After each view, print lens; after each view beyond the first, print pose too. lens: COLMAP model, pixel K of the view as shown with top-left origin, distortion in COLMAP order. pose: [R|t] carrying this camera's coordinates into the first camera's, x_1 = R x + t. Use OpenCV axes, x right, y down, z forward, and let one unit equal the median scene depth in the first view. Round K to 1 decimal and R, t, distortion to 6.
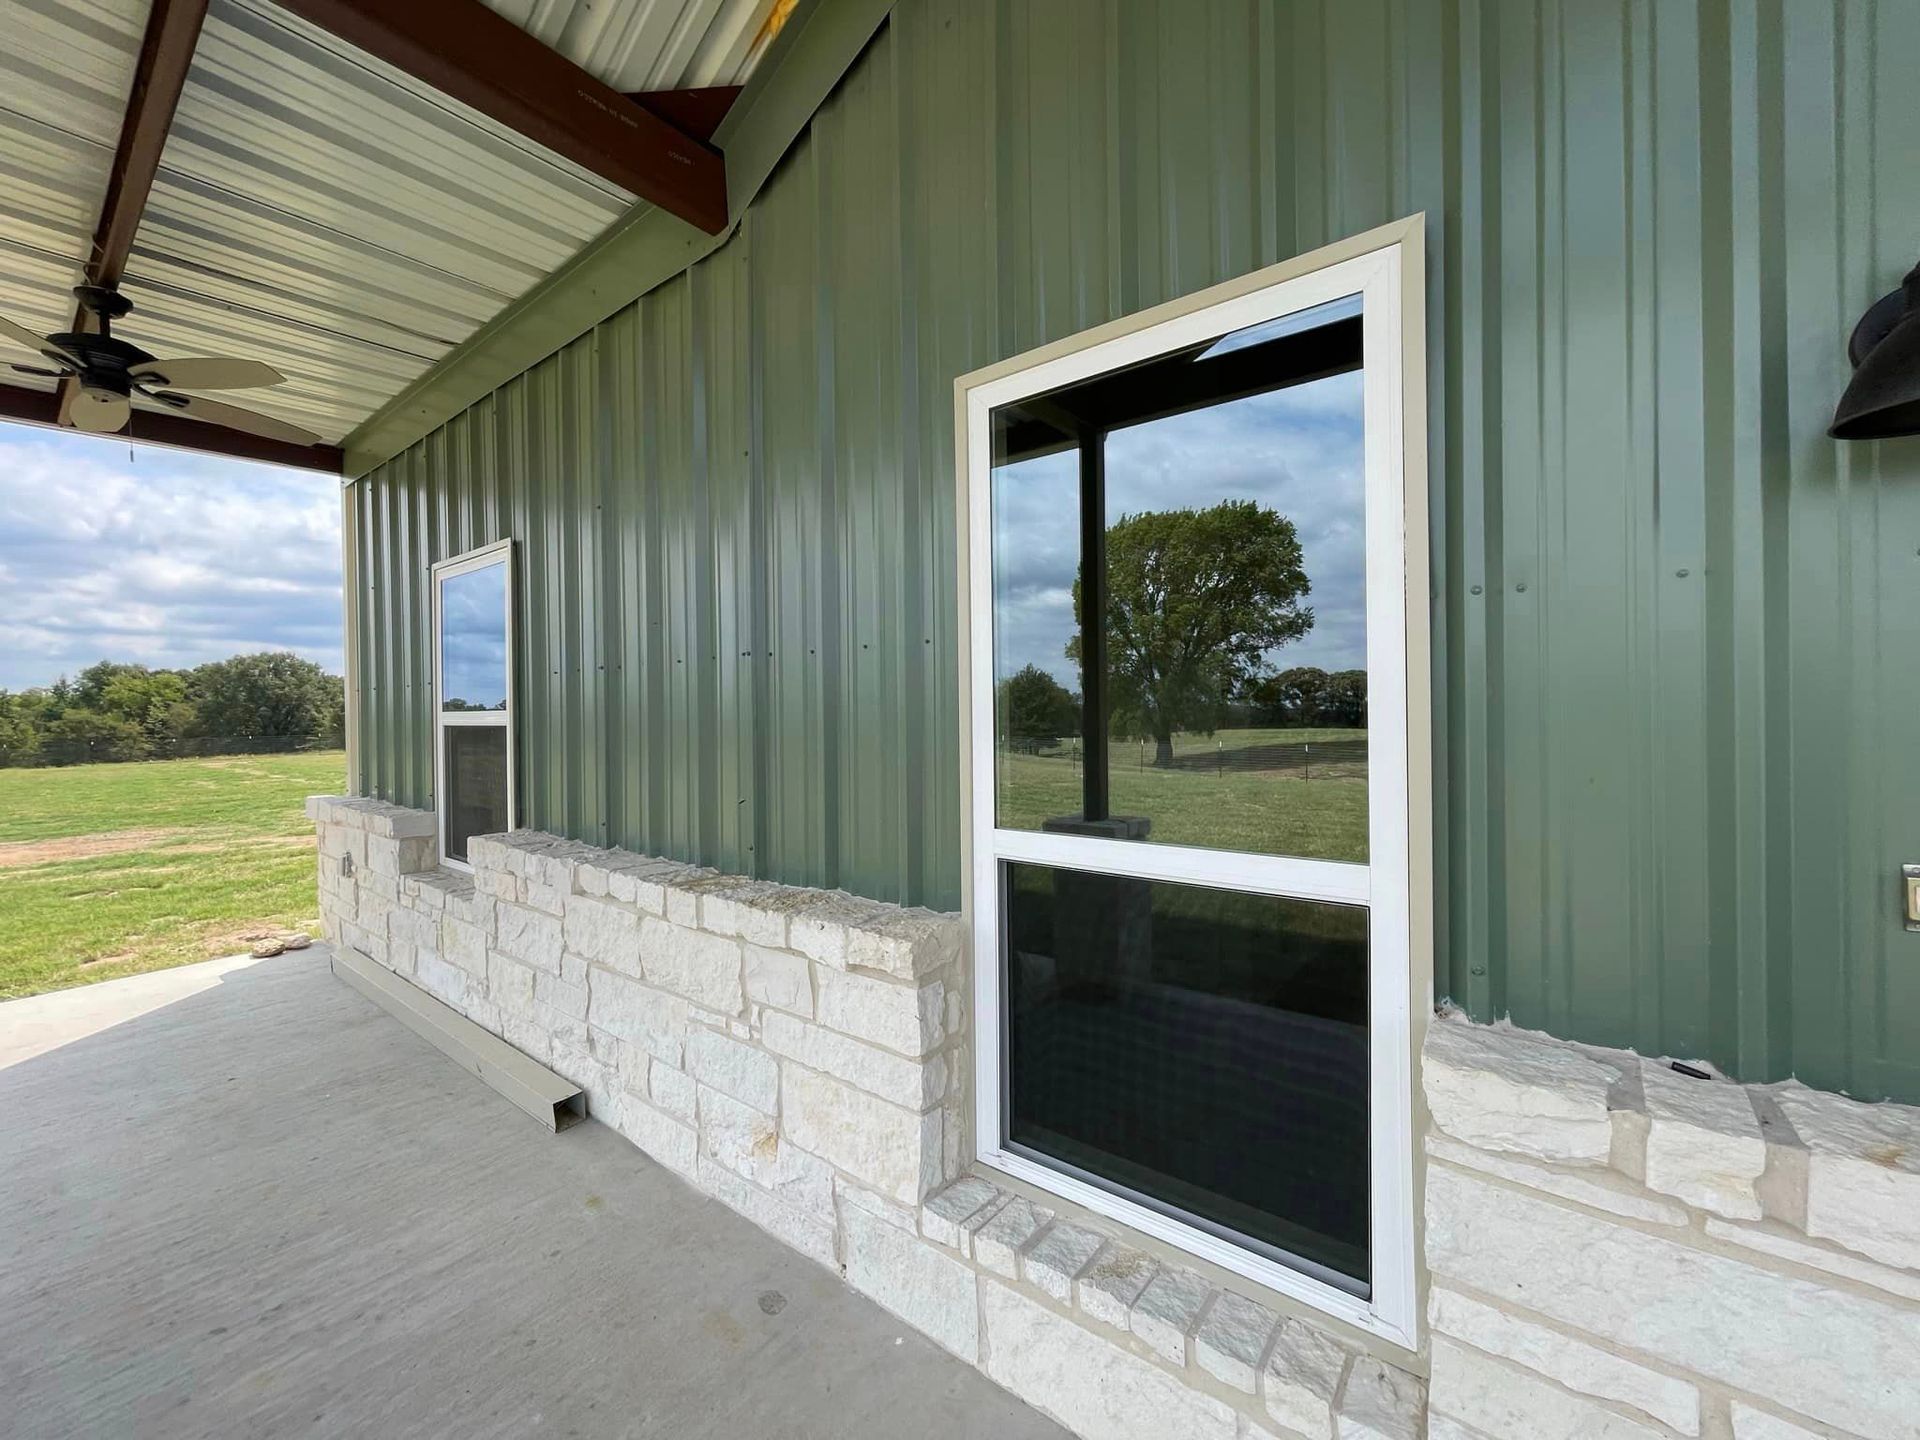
lens RADIAL K [[780.2, 0, 964.5], [0, 780.2, 721.8], [0, 0, 1]] dist [-0.003290, -0.000856]
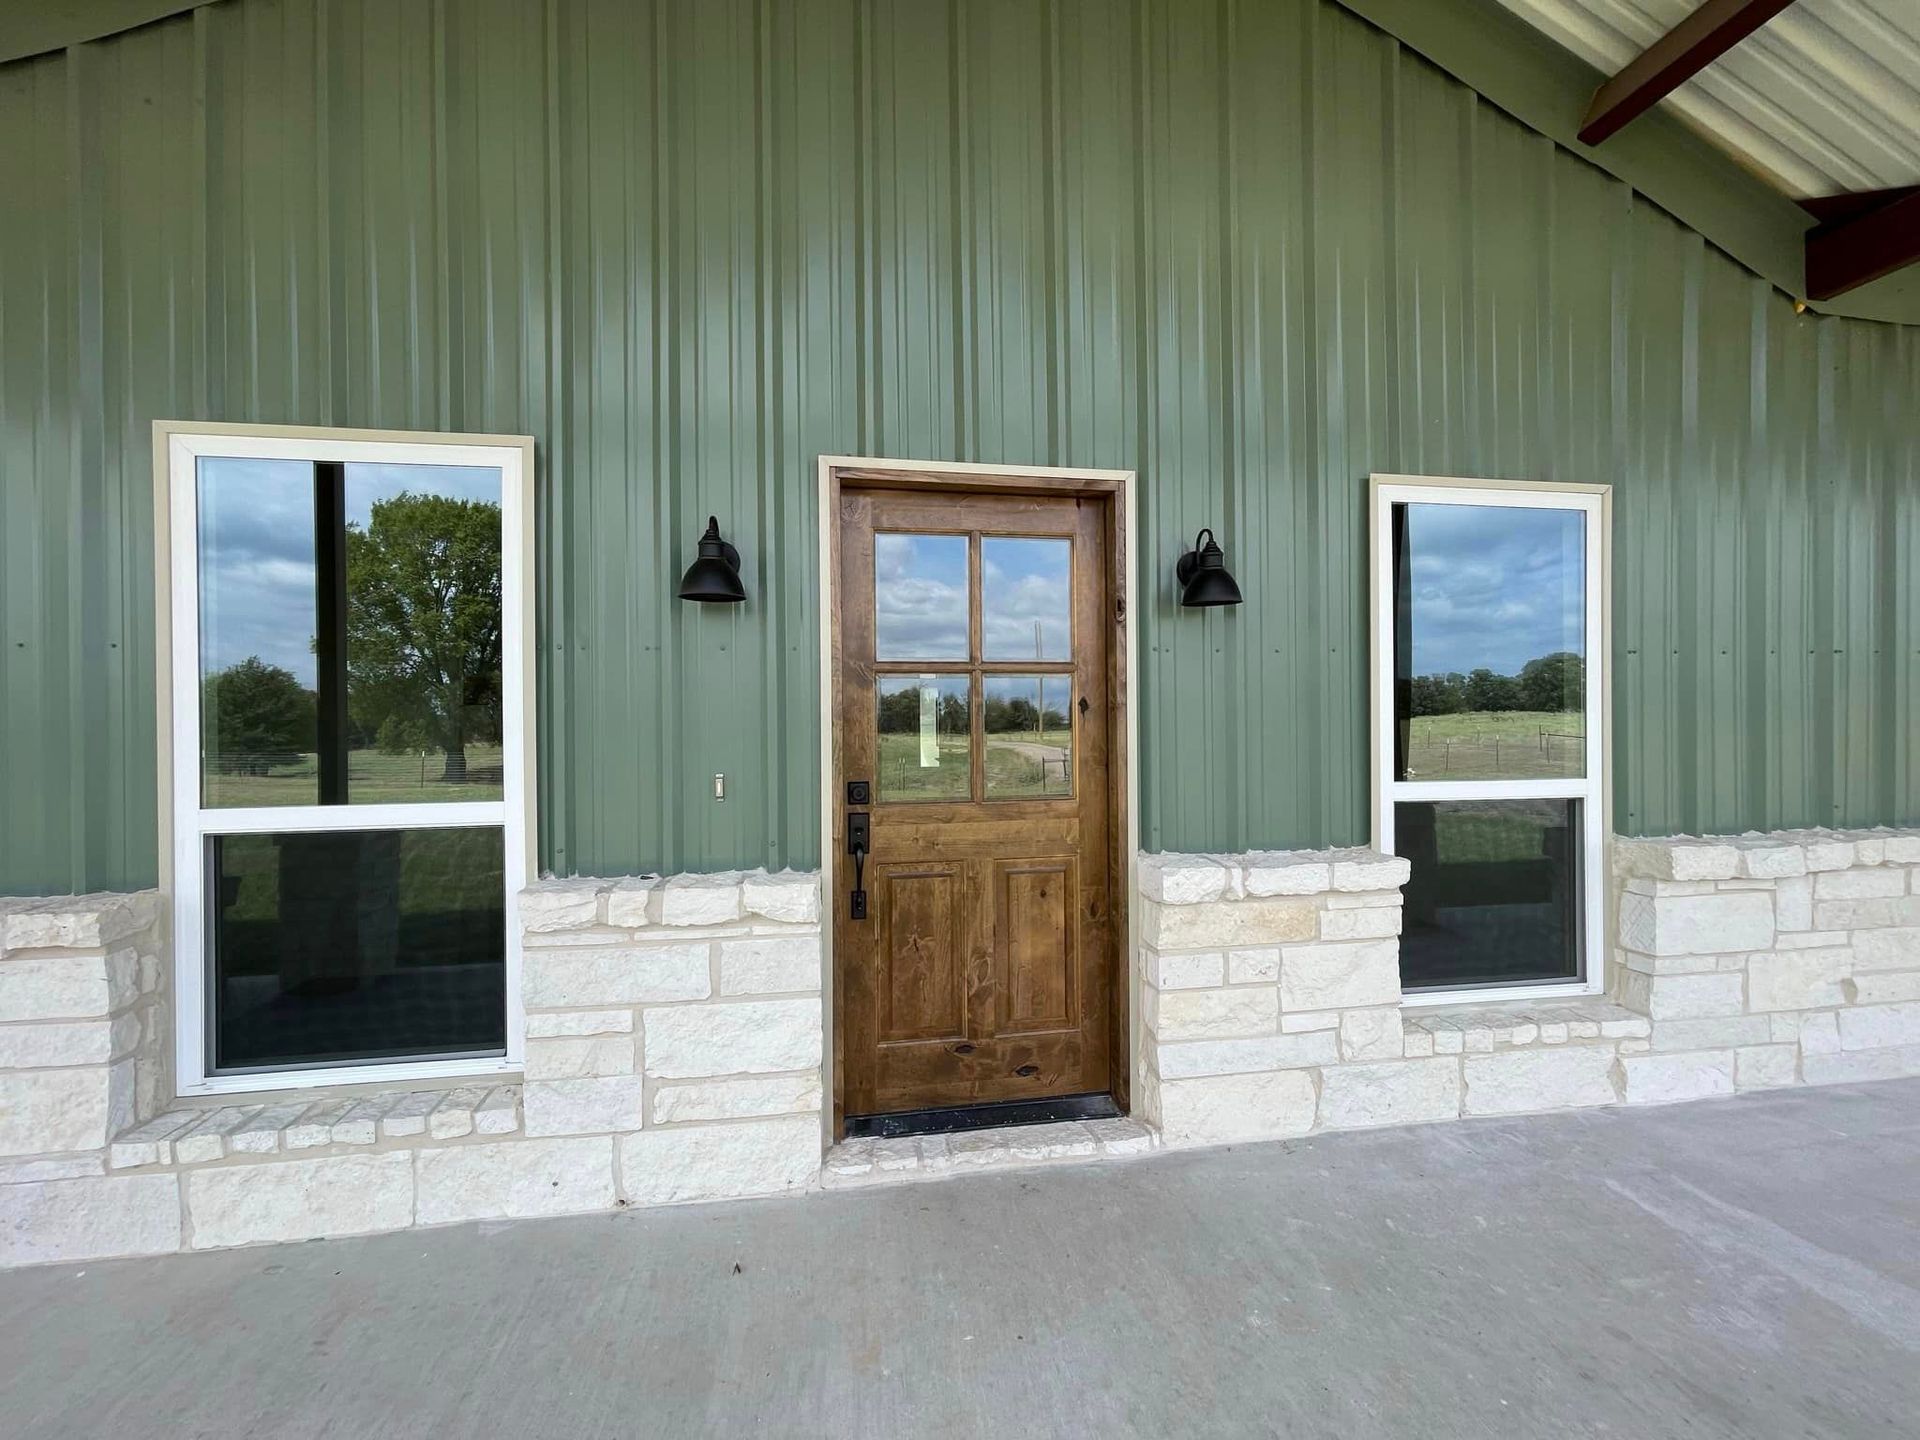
lens RADIAL K [[780.2, 0, 969.6], [0, 780.2, 718.0], [0, 0, 1]] dist [-0.003290, -0.000856]
pose [[0.677073, 0.004737, 0.735901, -0.039627], [0.008012, 0.999873, -0.013808, 0.021988], [-0.735873, 0.015245, 0.676948, -0.684900]]
